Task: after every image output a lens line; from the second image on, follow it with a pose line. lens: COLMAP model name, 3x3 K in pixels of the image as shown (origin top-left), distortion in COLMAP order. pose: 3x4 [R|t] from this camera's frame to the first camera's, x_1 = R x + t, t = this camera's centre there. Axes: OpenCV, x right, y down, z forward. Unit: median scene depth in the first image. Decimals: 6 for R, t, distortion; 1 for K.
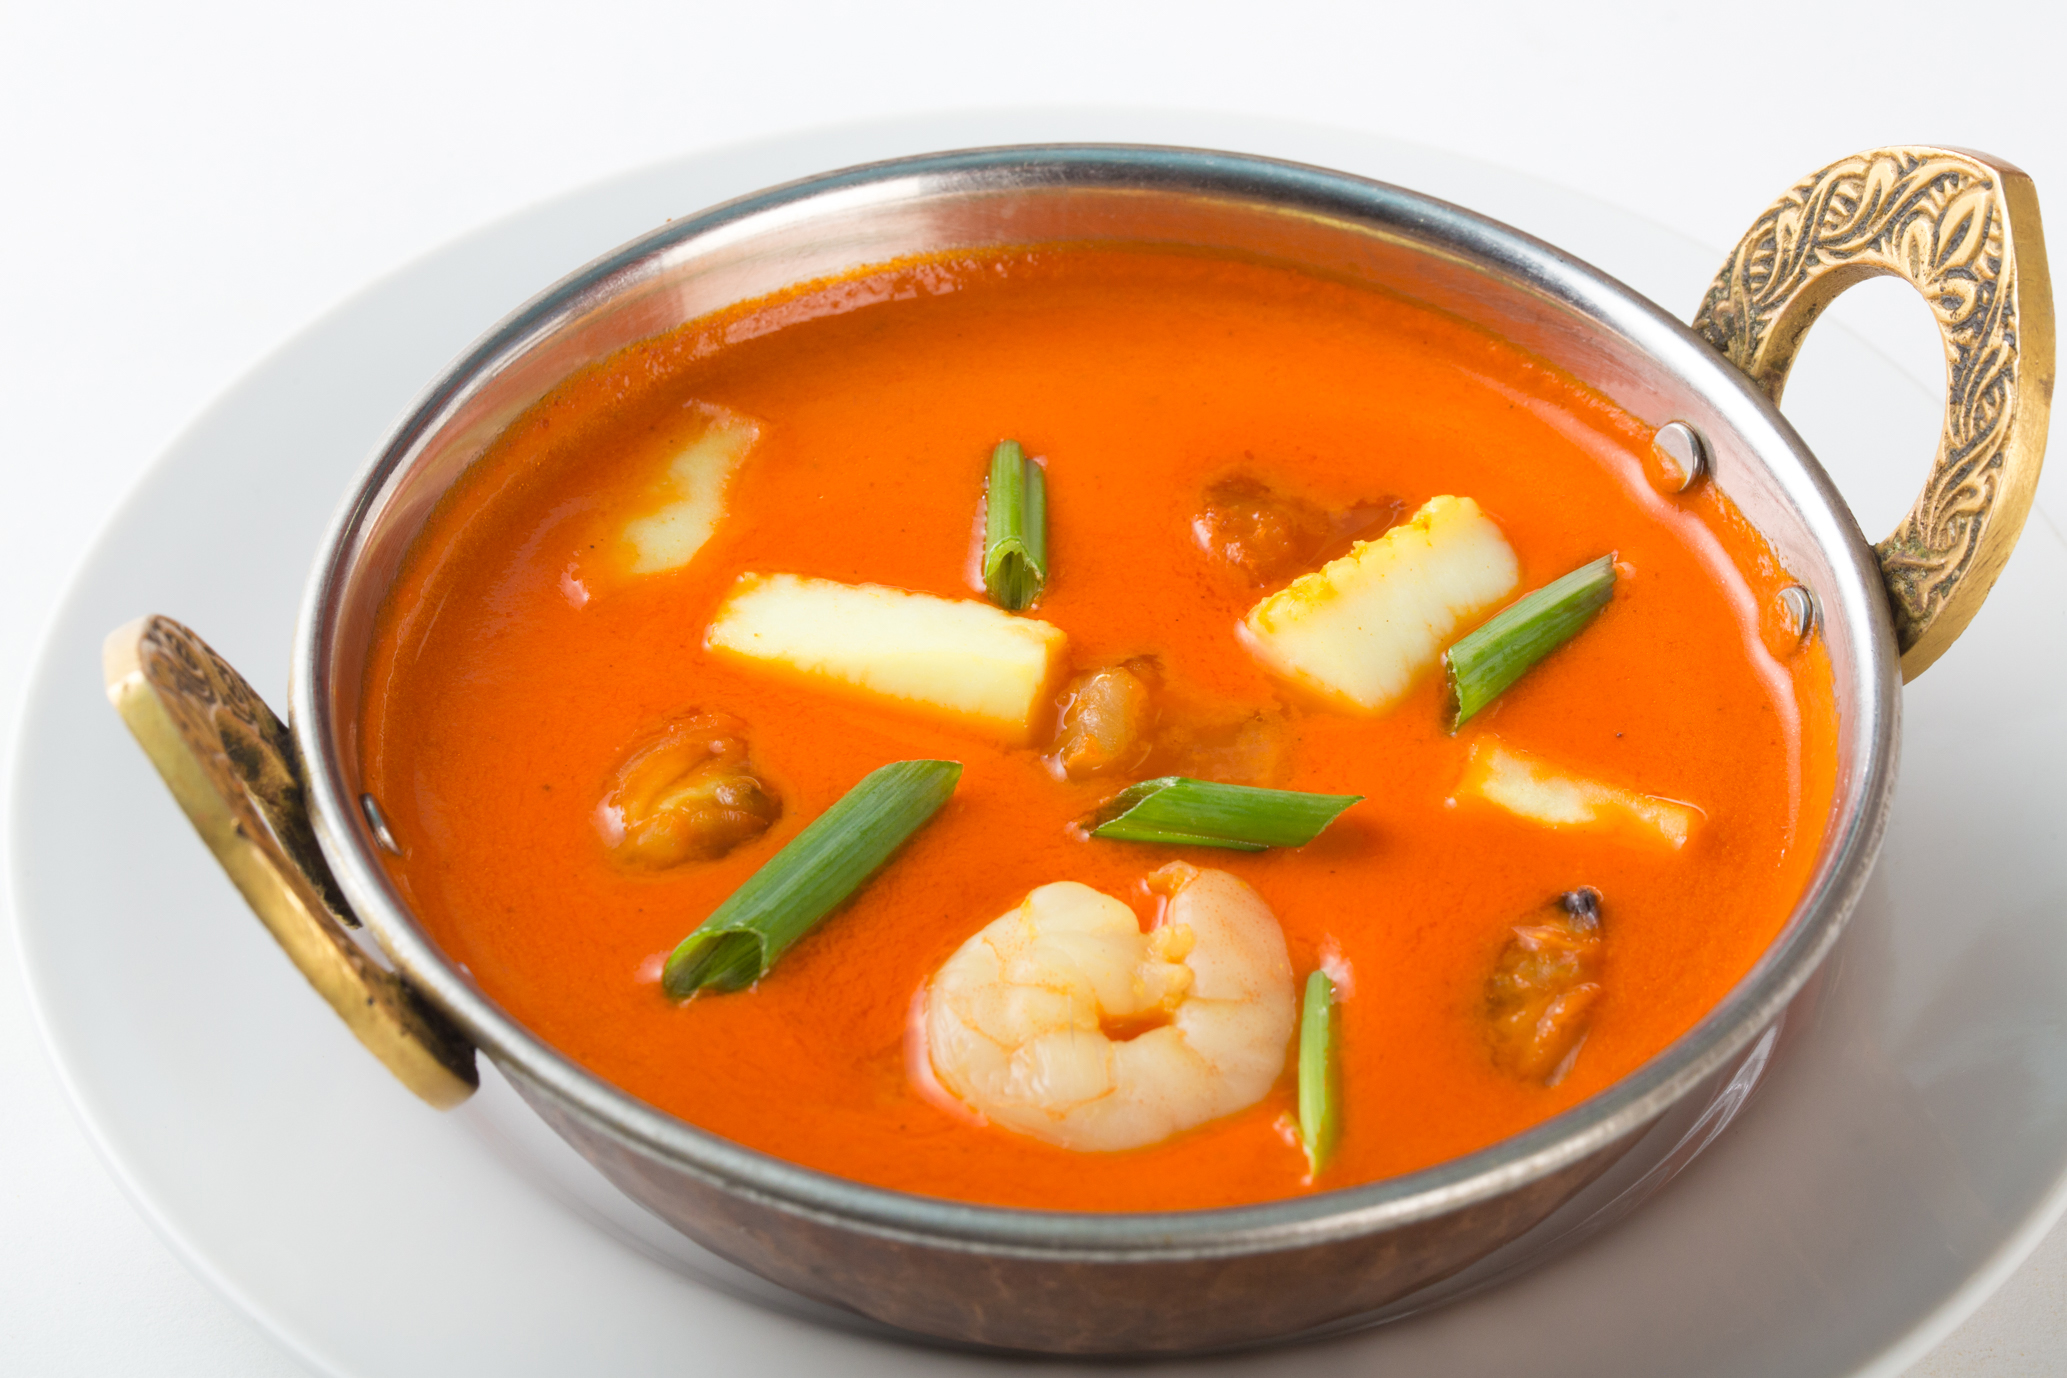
lens RADIAL K [[5301.0, 0, 1036.8], [0, 5301.0, 703.1], [0, 0, 1]] dist [0.267177, 0.000000]
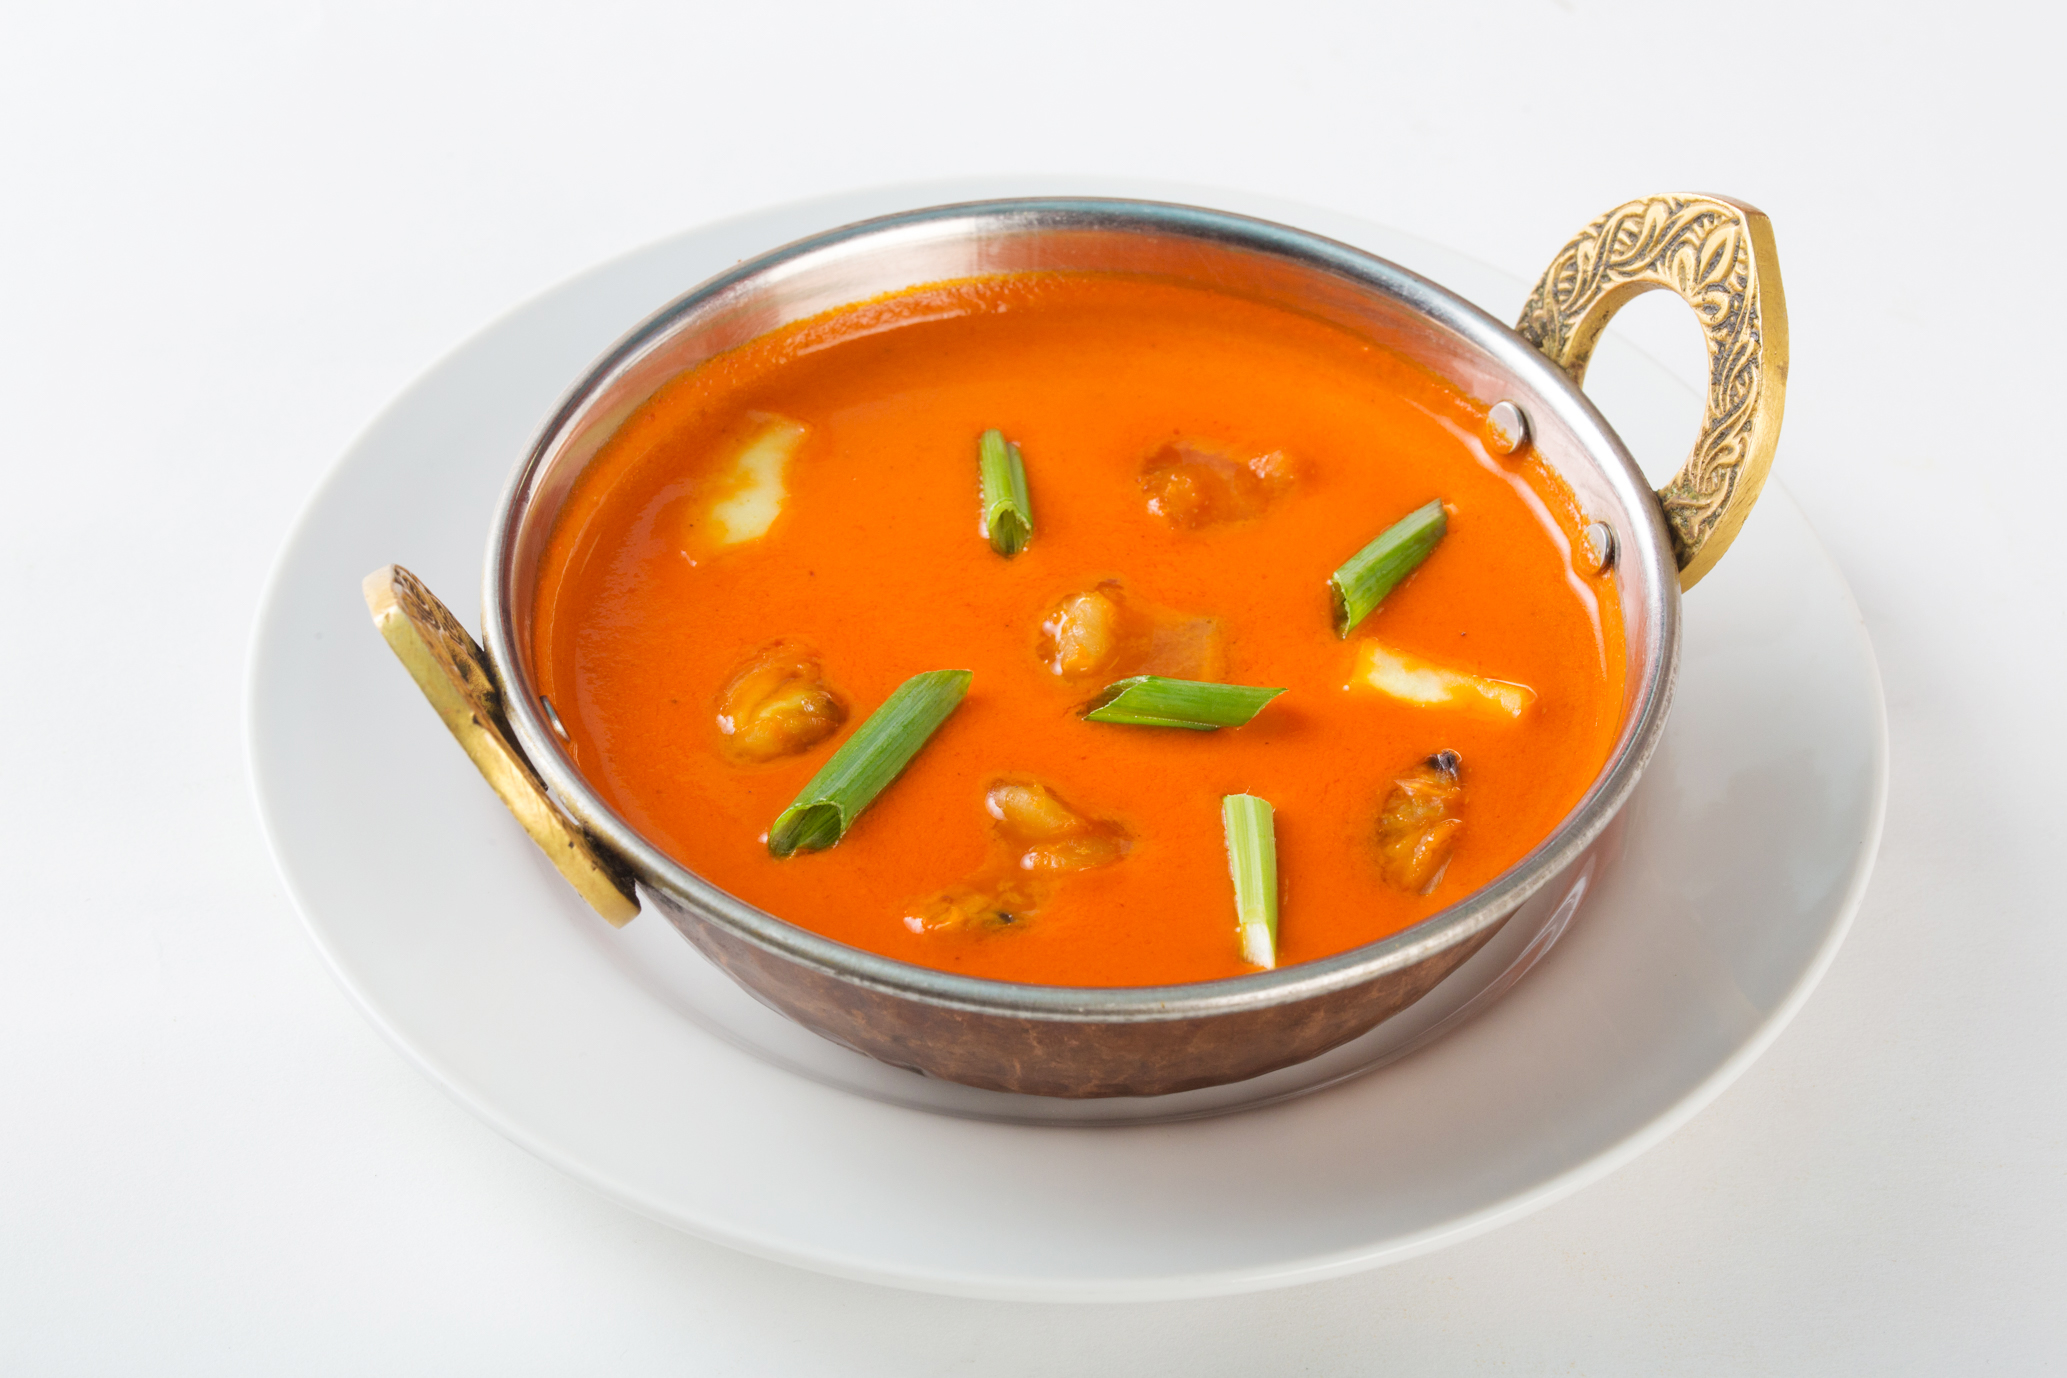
lens RADIAL K [[5301.0, 0, 1018.7], [0, 5301.0, 702.5], [0, 0, 1]] dist [0.267177, 0.000000]
pose [[0.998521, -0.020105, 0.050509, -0.072594], [0.020037, 0.999798, 0.001847, 0.017994], [-0.050536, -0.000832, 0.998722, -0.330443]]
